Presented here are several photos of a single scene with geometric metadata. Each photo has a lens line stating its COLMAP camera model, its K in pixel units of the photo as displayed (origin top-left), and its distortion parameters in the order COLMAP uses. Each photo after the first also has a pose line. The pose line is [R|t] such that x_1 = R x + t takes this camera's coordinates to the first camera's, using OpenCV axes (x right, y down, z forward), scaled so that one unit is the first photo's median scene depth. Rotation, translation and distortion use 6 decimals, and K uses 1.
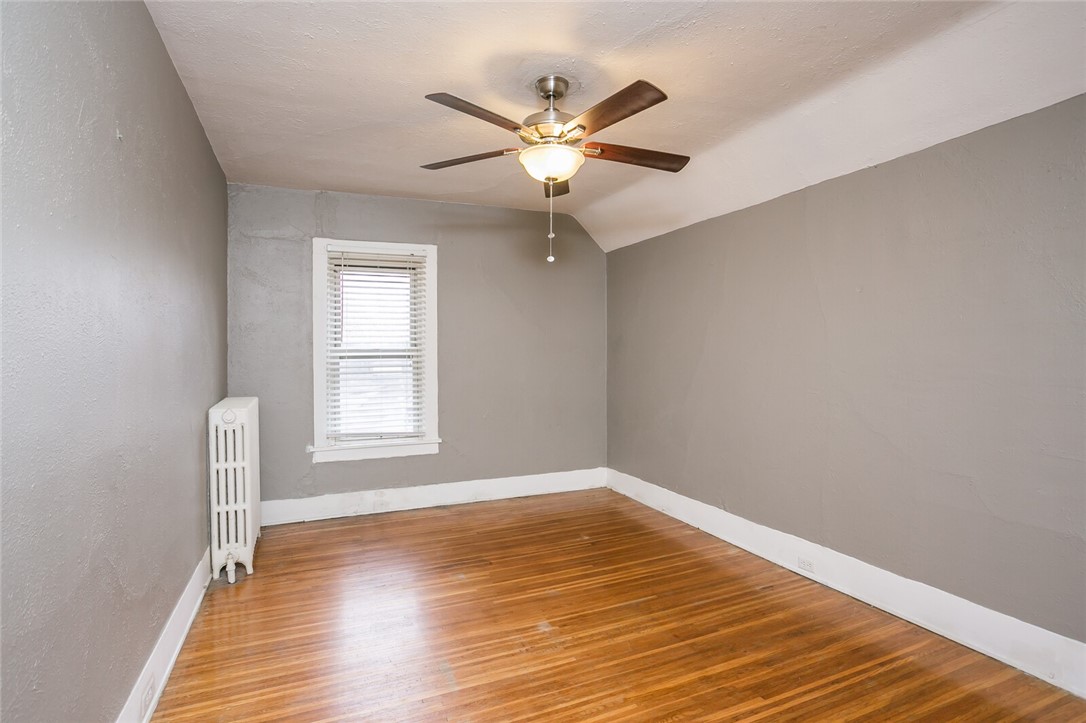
lens RADIAL K [[548.1, 0, 541.0], [0, 548.1, 362.5], [0, 0, 1]] dist [-0.067466, 0.040200]
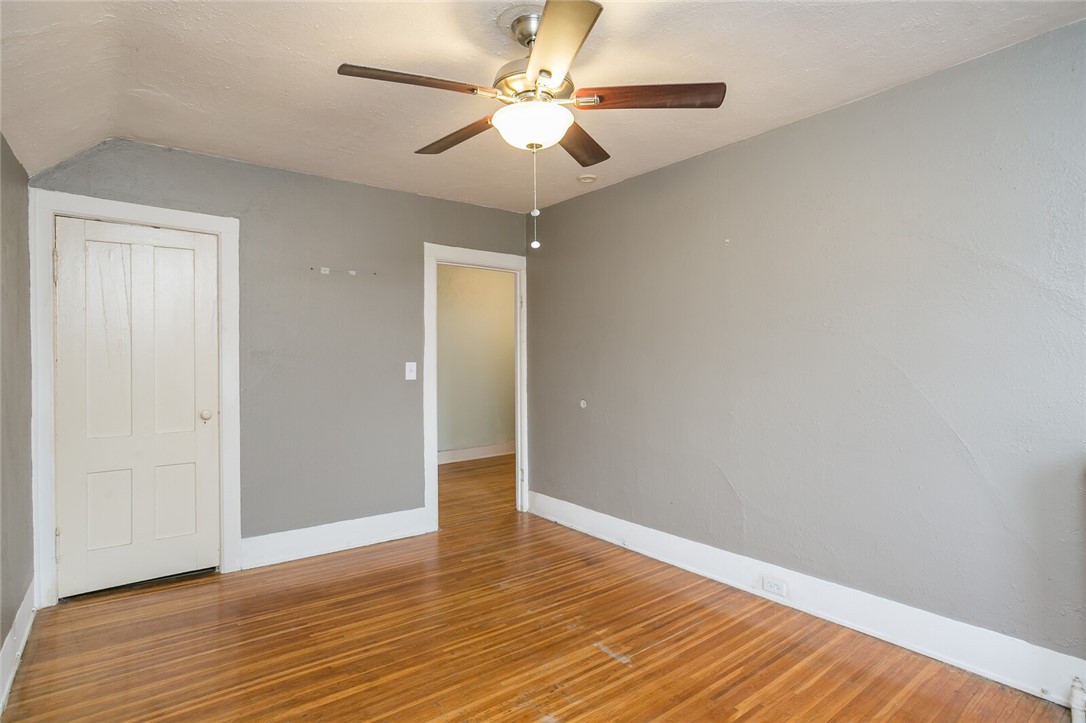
lens RADIAL K [[548.1, 0, 541.0], [0, 548.1, 362.5], [0, 0, 1]] dist [-0.067466, 0.040200]
pose [[-0.968579, 0.012312, -0.248400, 0.233033], [0.009537, 0.999878, 0.012375, -0.026701], [0.248522, 0.009617, -0.968578, 2.006355]]
